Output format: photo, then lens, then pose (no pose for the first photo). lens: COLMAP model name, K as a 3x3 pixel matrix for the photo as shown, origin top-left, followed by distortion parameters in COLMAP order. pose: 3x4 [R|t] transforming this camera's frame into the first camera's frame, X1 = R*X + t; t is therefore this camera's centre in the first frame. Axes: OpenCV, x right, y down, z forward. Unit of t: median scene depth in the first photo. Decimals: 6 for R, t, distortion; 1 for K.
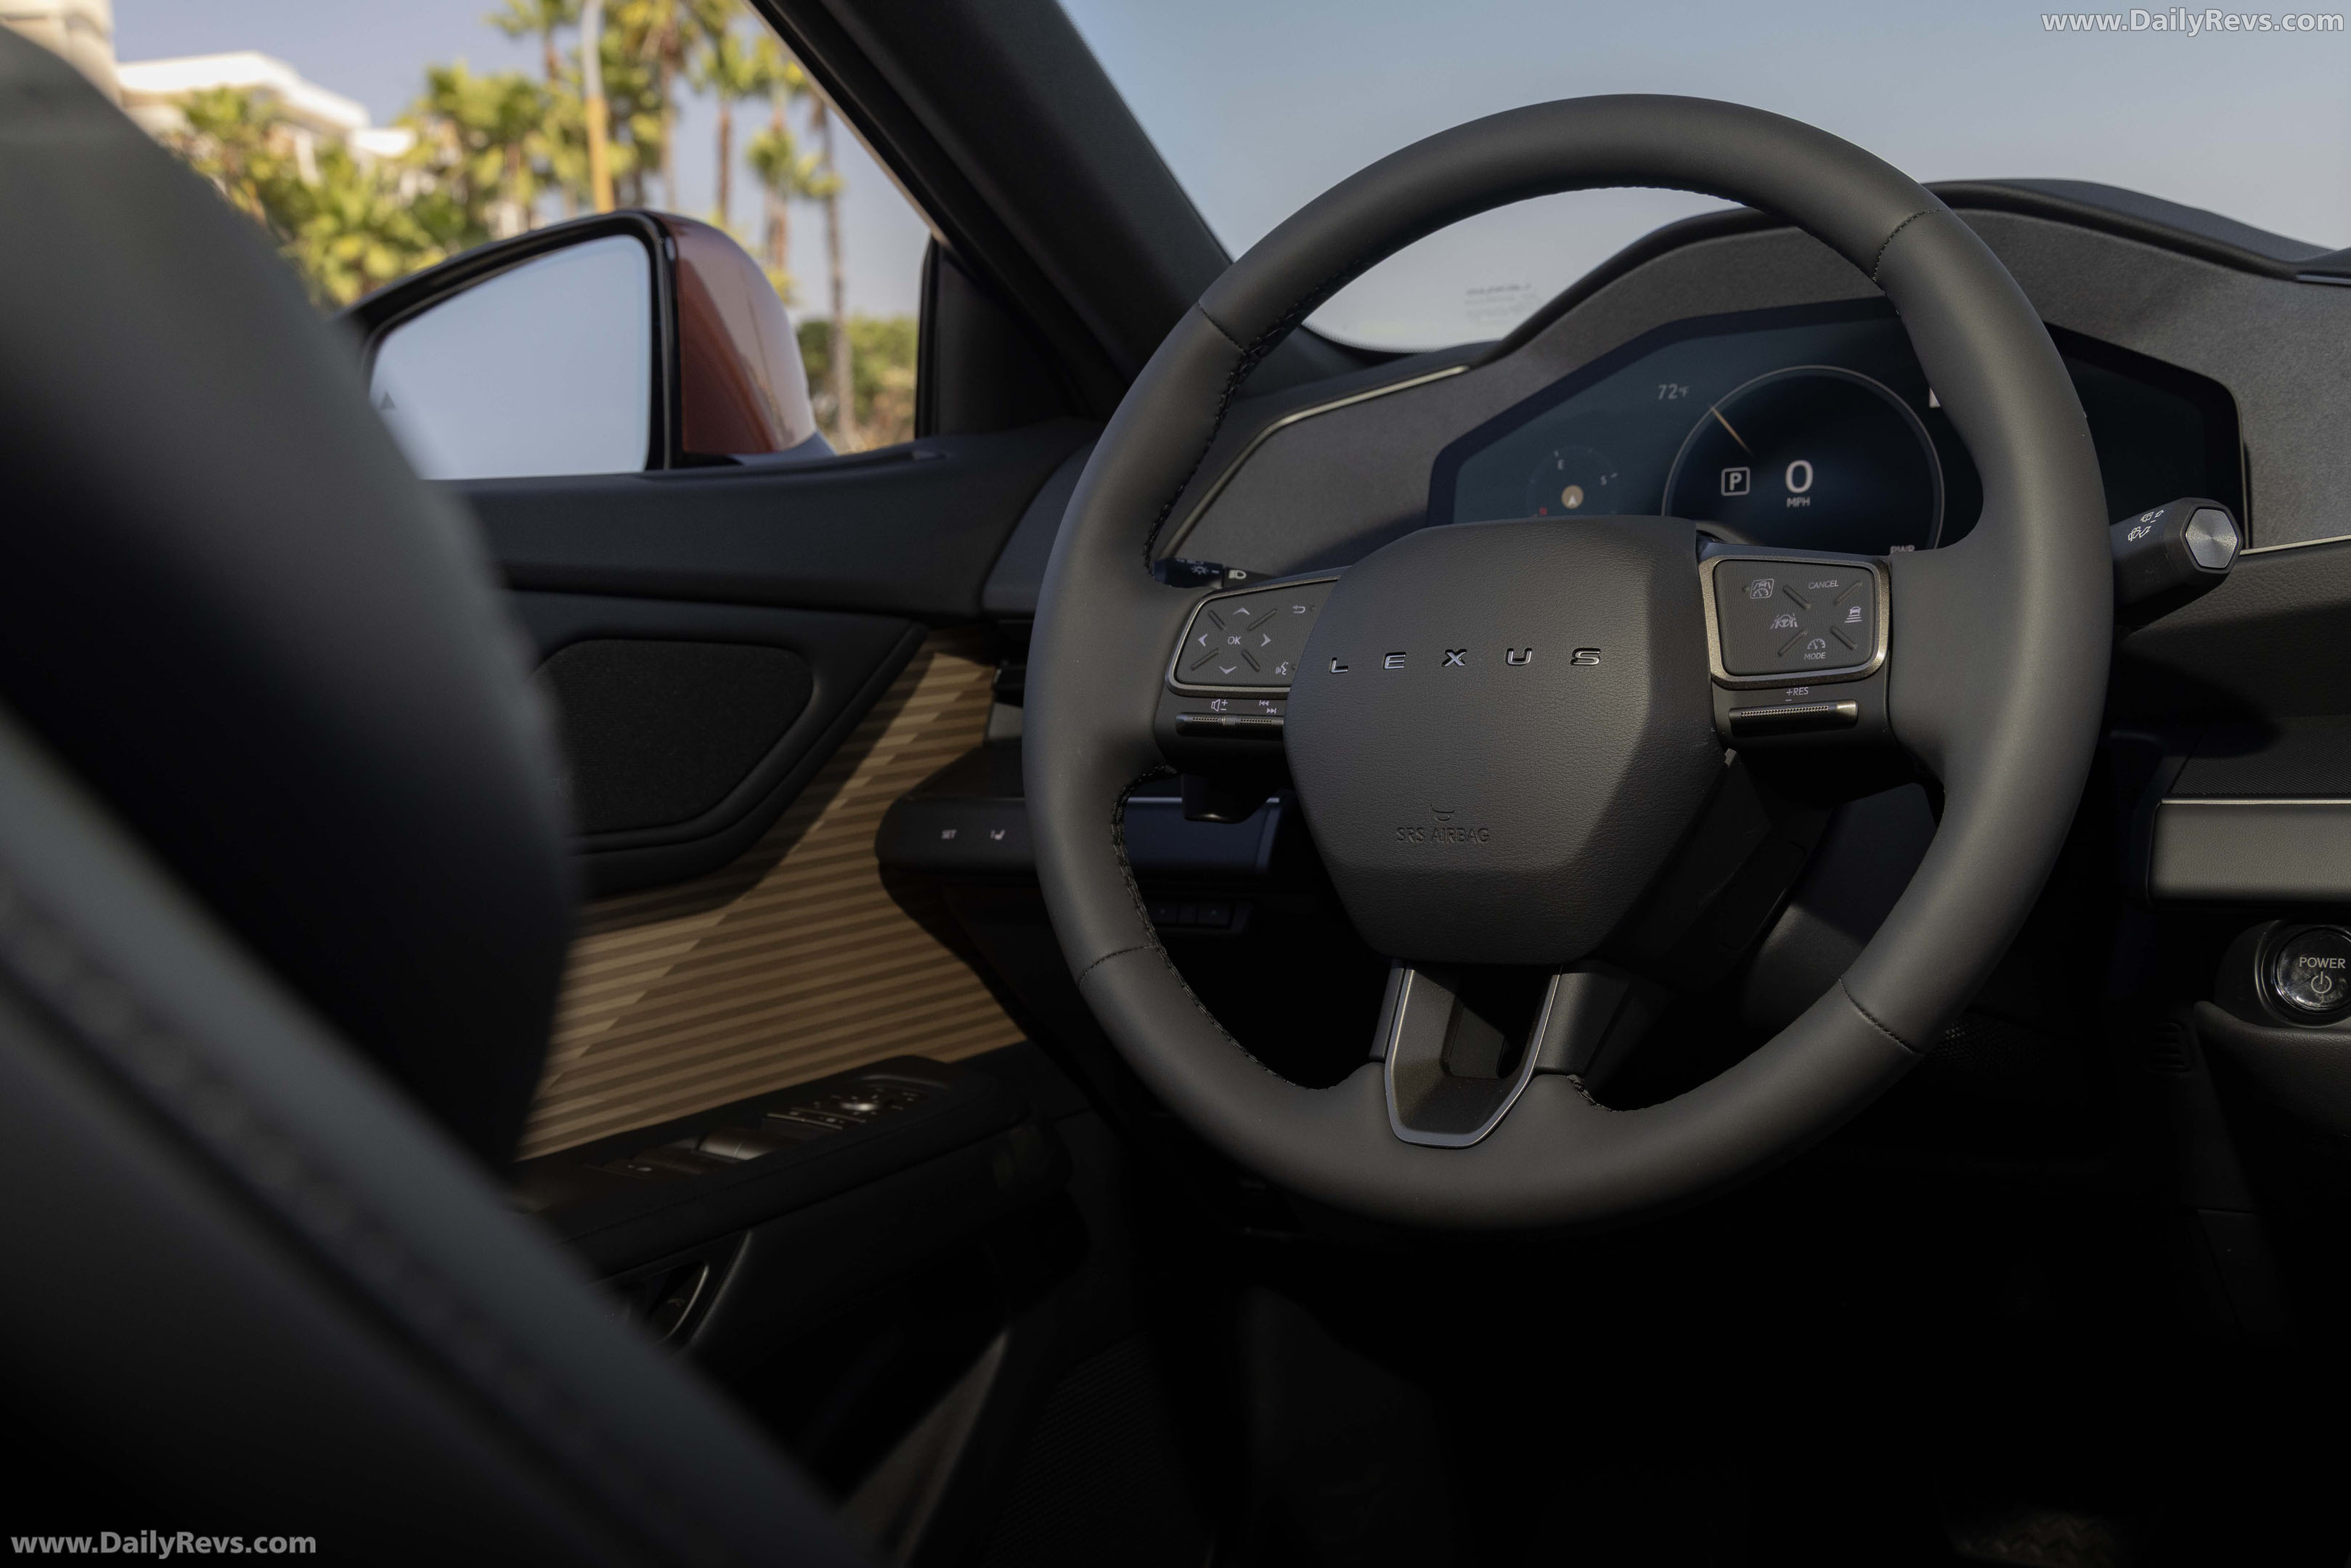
lens RADIAL K [[2776.4, 0, 1029.5], [0, 2776.4, 850.9], [0, 0, 1]] dist [0.005714, 0.000000]
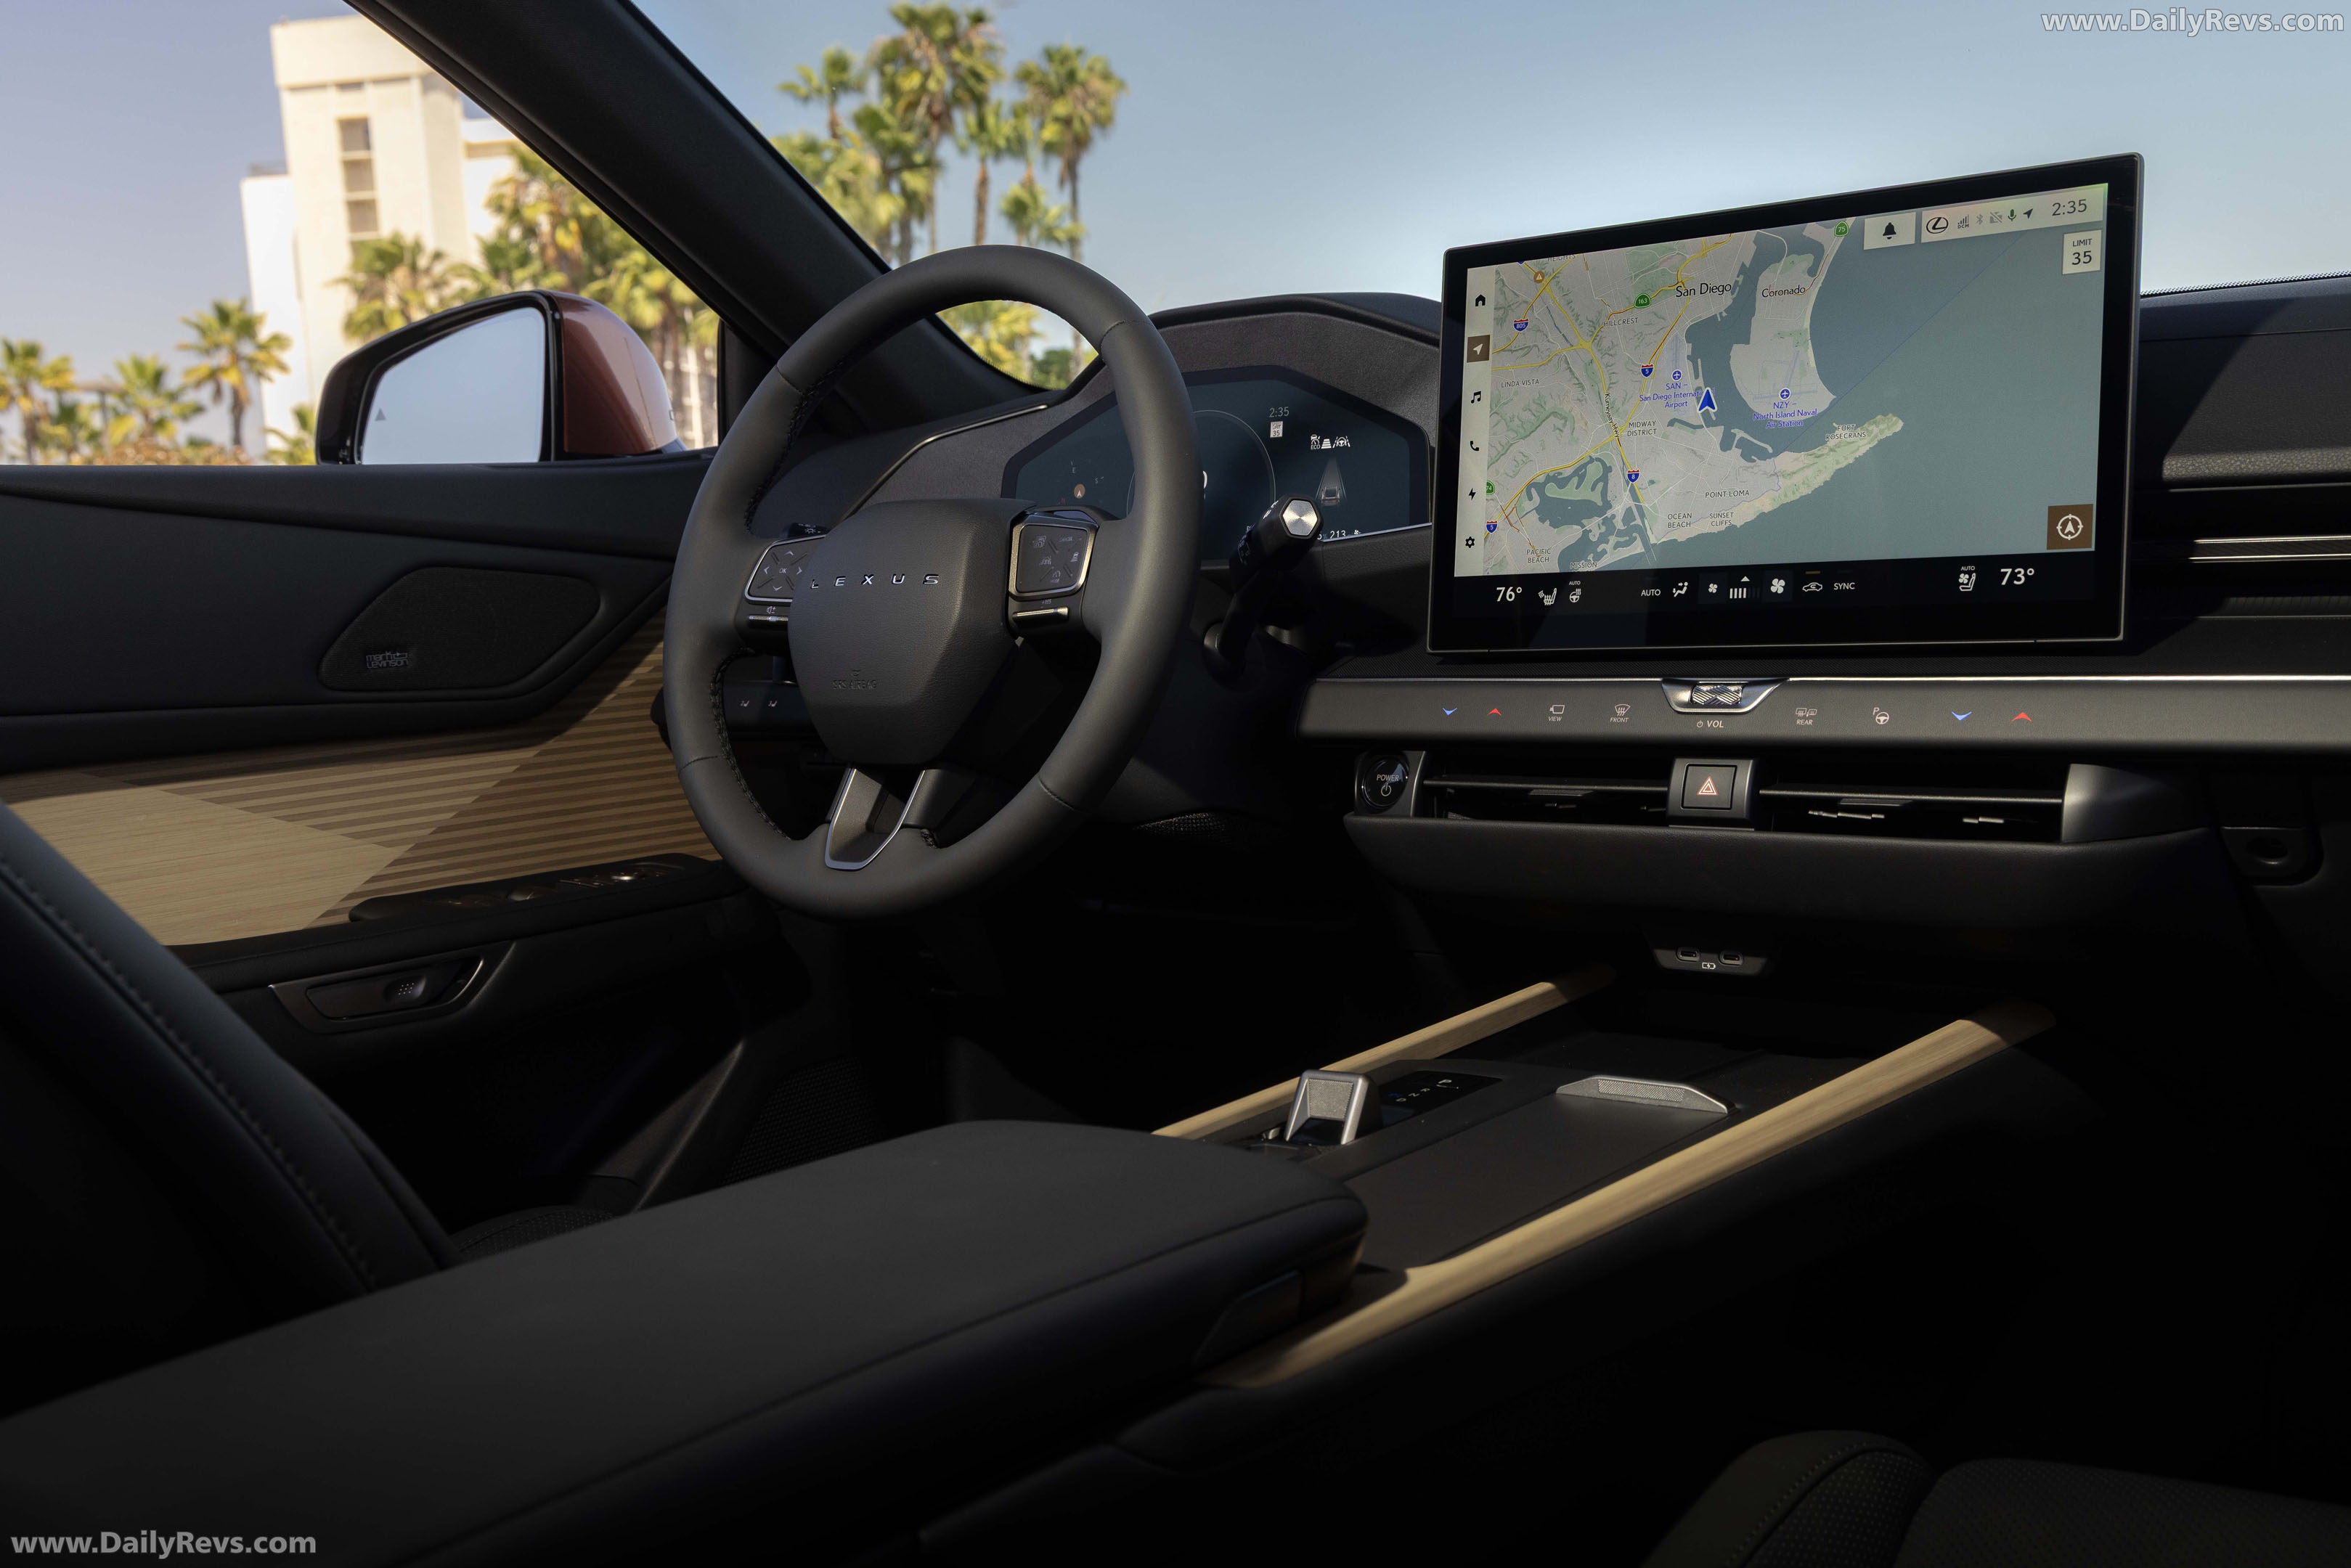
lens RADIAL K [[2461.7, 0, 1085.9], [0, 2461.7, 778.2], [0, 0, 1]] dist [-0.003178, 0.000000]
pose [[0.997891, 0.029736, -0.057698, 0.335475], [-0.030716, 0.999397, -0.016172, 0.063216], [0.057182, 0.017910, 0.998203, -0.423316]]
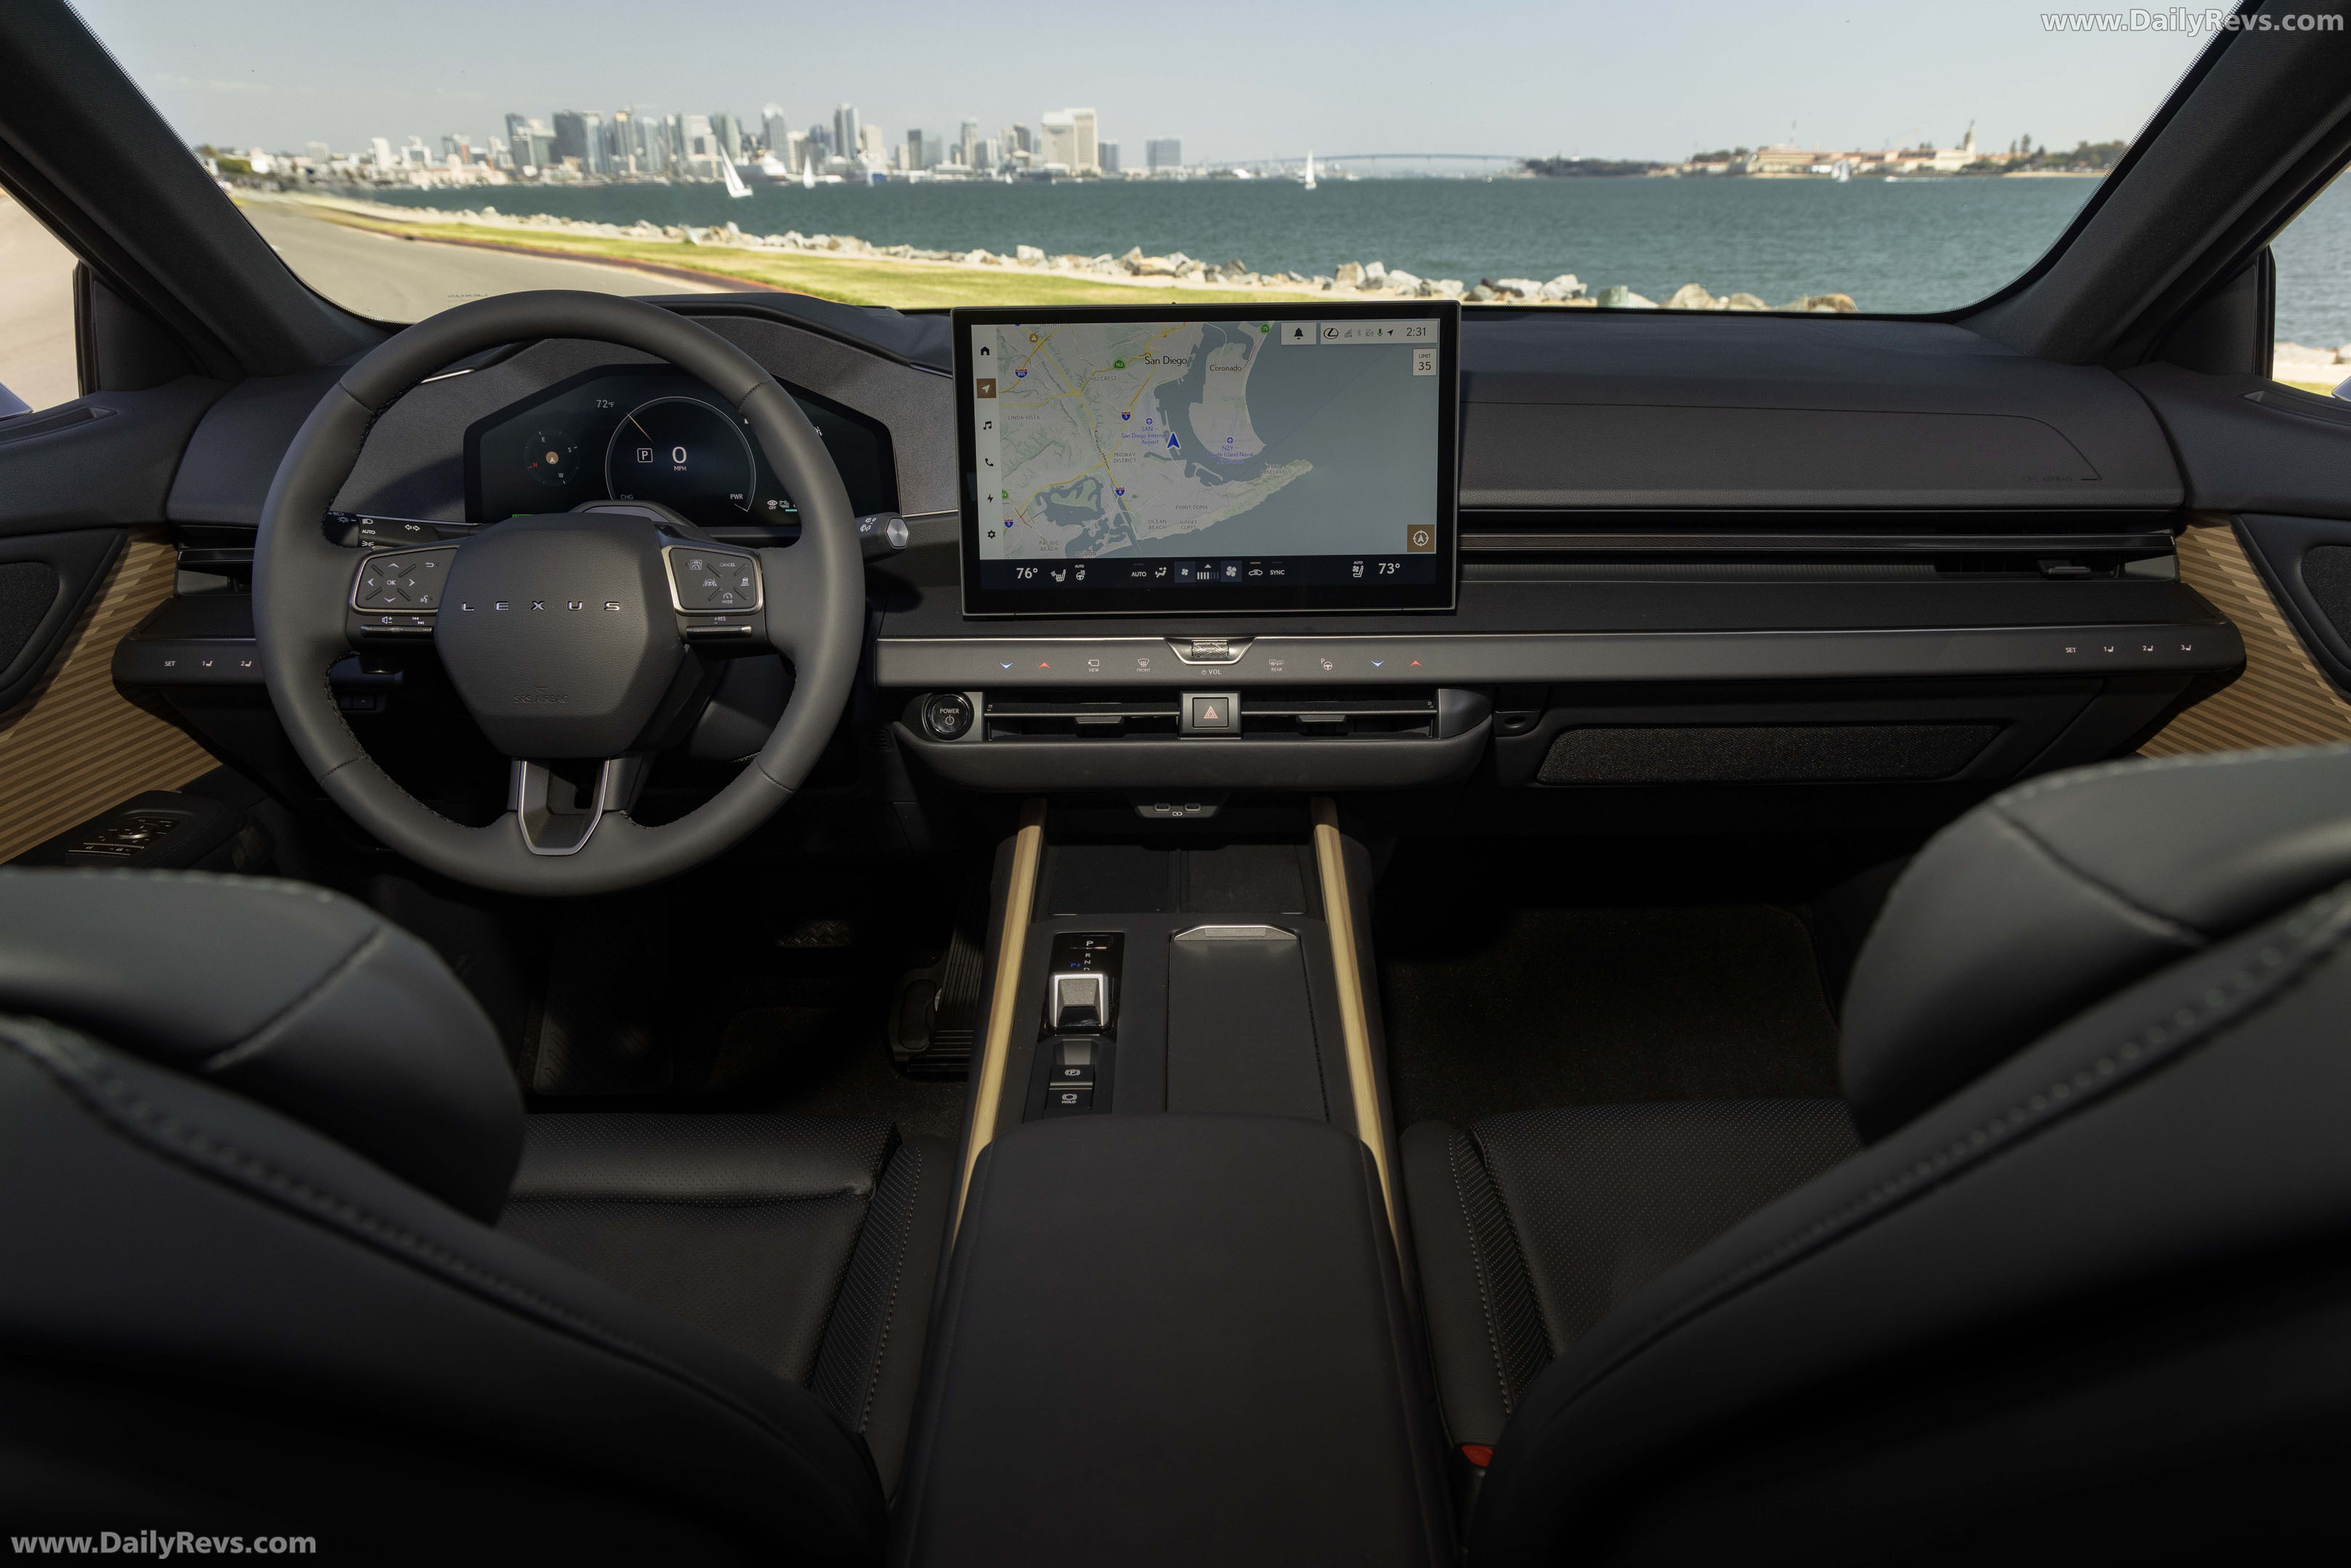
lens RADIAL K [[1578.9, 0, 1188.0], [0, 1578.9, 776.1], [0, 0, 1]] dist [-0.003346, 0.001857]
pose [[0.803328, -0.137201, 0.579517, -0.119646], [0.018795, 0.978457, 0.205595, -0.152488], [-0.595240, -0.154268, 0.788601, -0.126931]]
